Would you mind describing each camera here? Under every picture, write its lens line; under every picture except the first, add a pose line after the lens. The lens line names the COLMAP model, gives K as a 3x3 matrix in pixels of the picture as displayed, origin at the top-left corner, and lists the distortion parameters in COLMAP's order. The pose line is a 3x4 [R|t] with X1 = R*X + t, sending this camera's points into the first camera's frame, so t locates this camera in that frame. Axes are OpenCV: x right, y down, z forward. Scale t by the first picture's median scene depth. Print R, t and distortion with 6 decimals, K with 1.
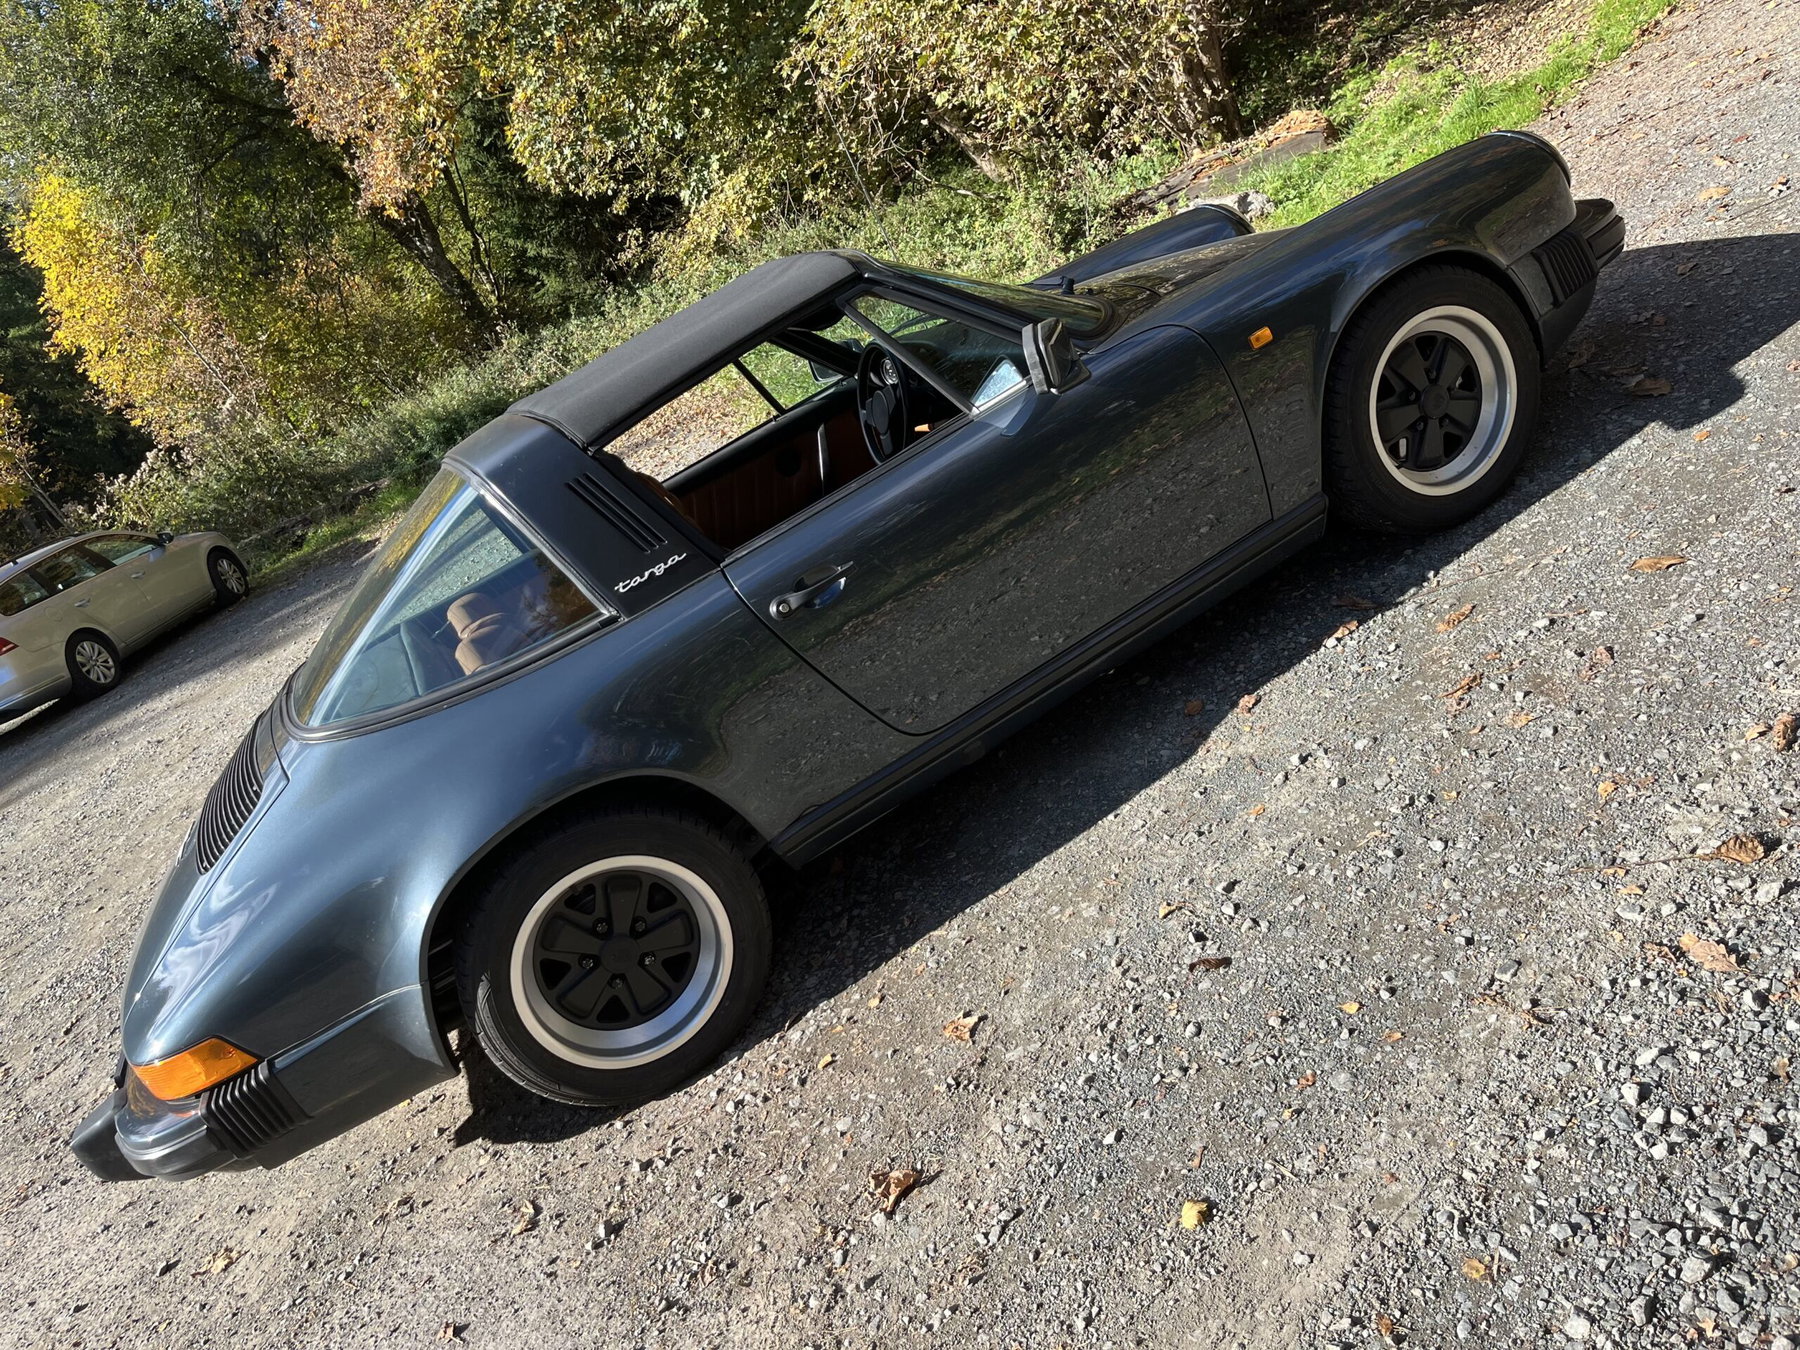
lens RADIAL K [[1358.3, 0, 899.8], [0, 1358.3, 667.3], [0, 0, 1]] dist [0.038303, -0.059443]
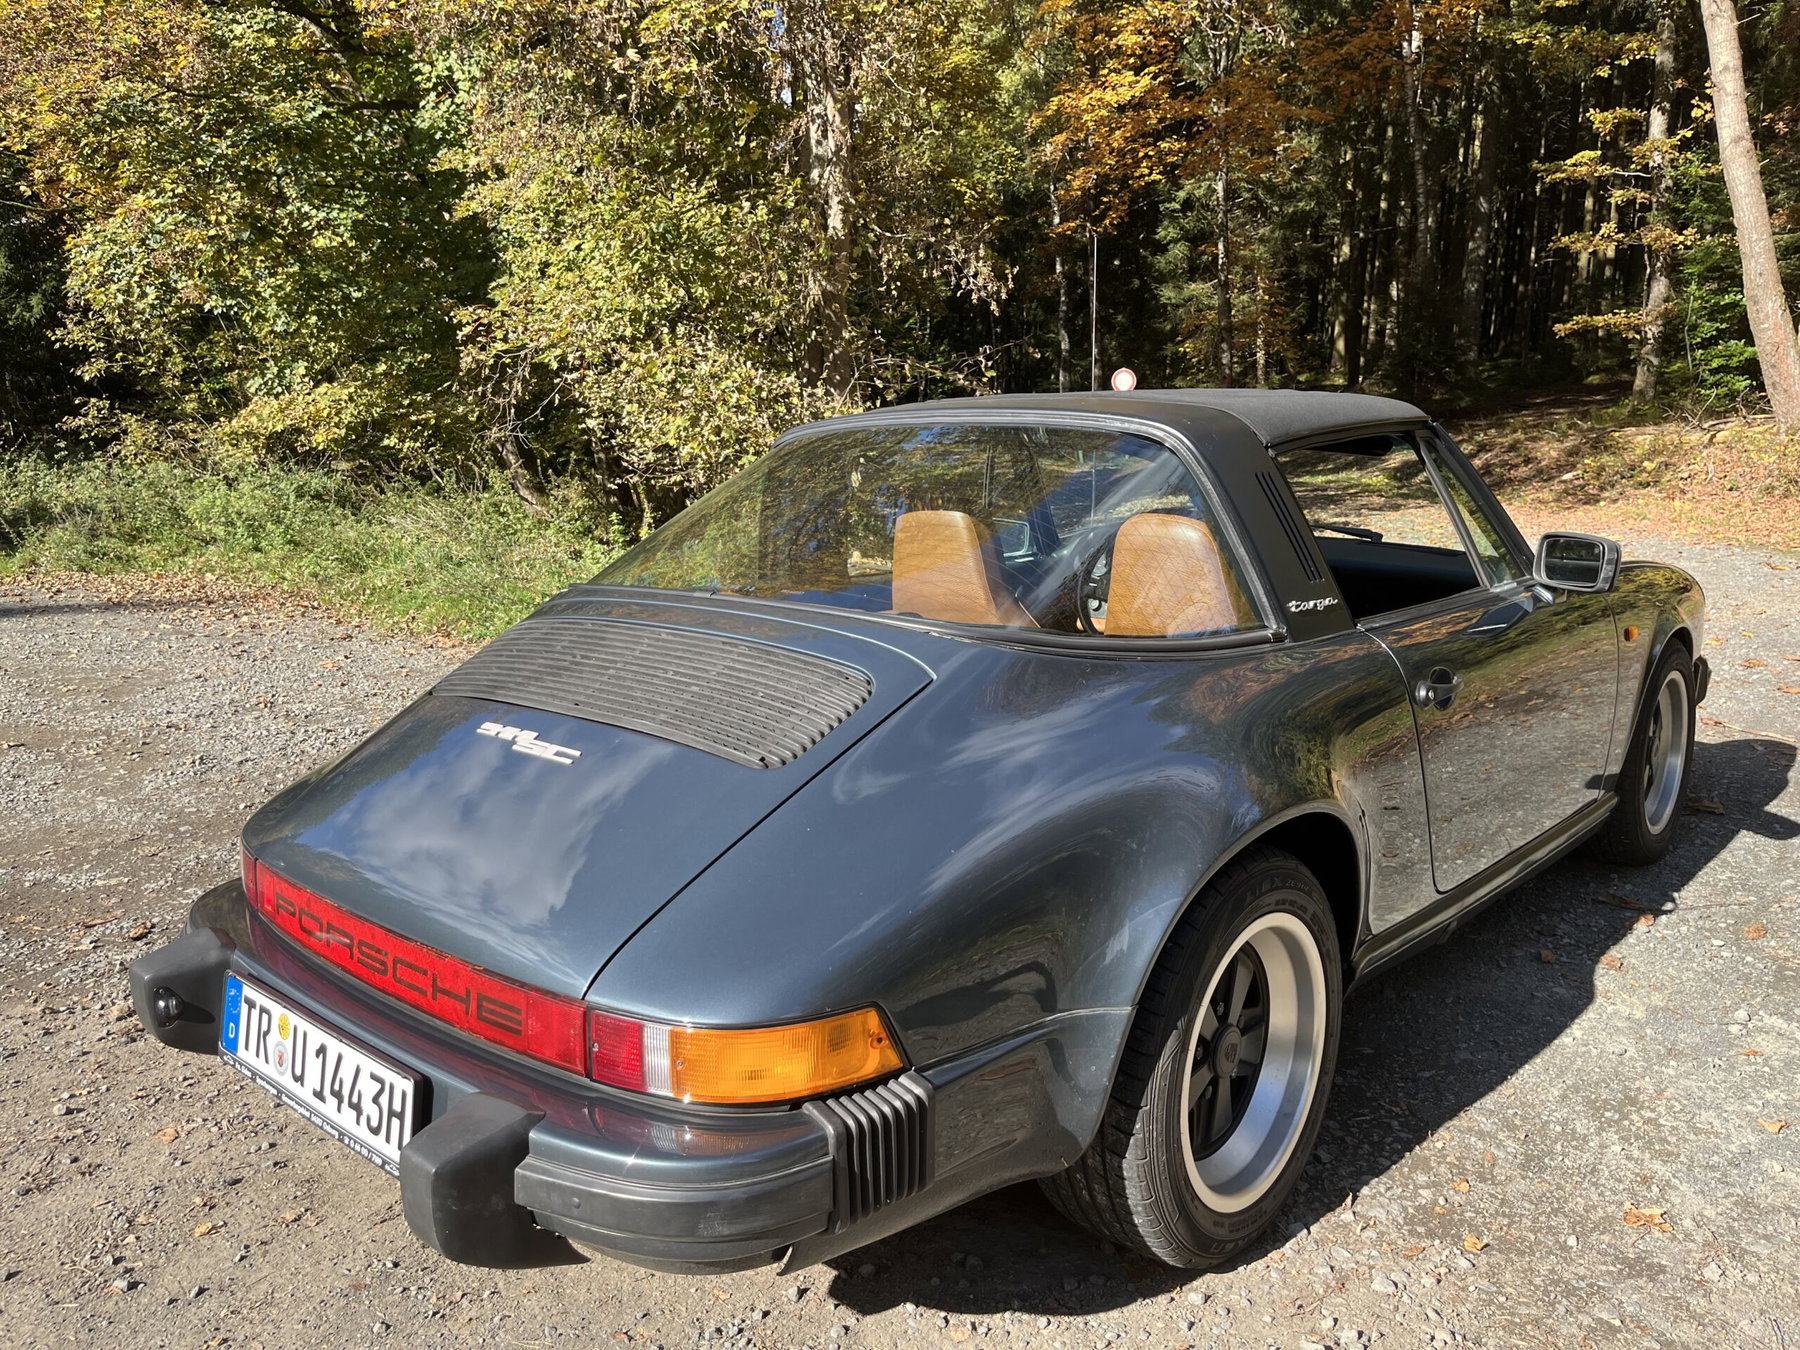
lens RADIAL K [[1358.3, 0, 886.3], [0, 1358.3, 668.5], [0, 0, 1]] dist [0.038303, -0.059443]
pose [[0.838123, 0.351484, 0.417144, -0.747923], [-0.211523, 0.914307, -0.345399, 0.317678], [-0.502800, 0.201251, 0.840649, 0.427494]]
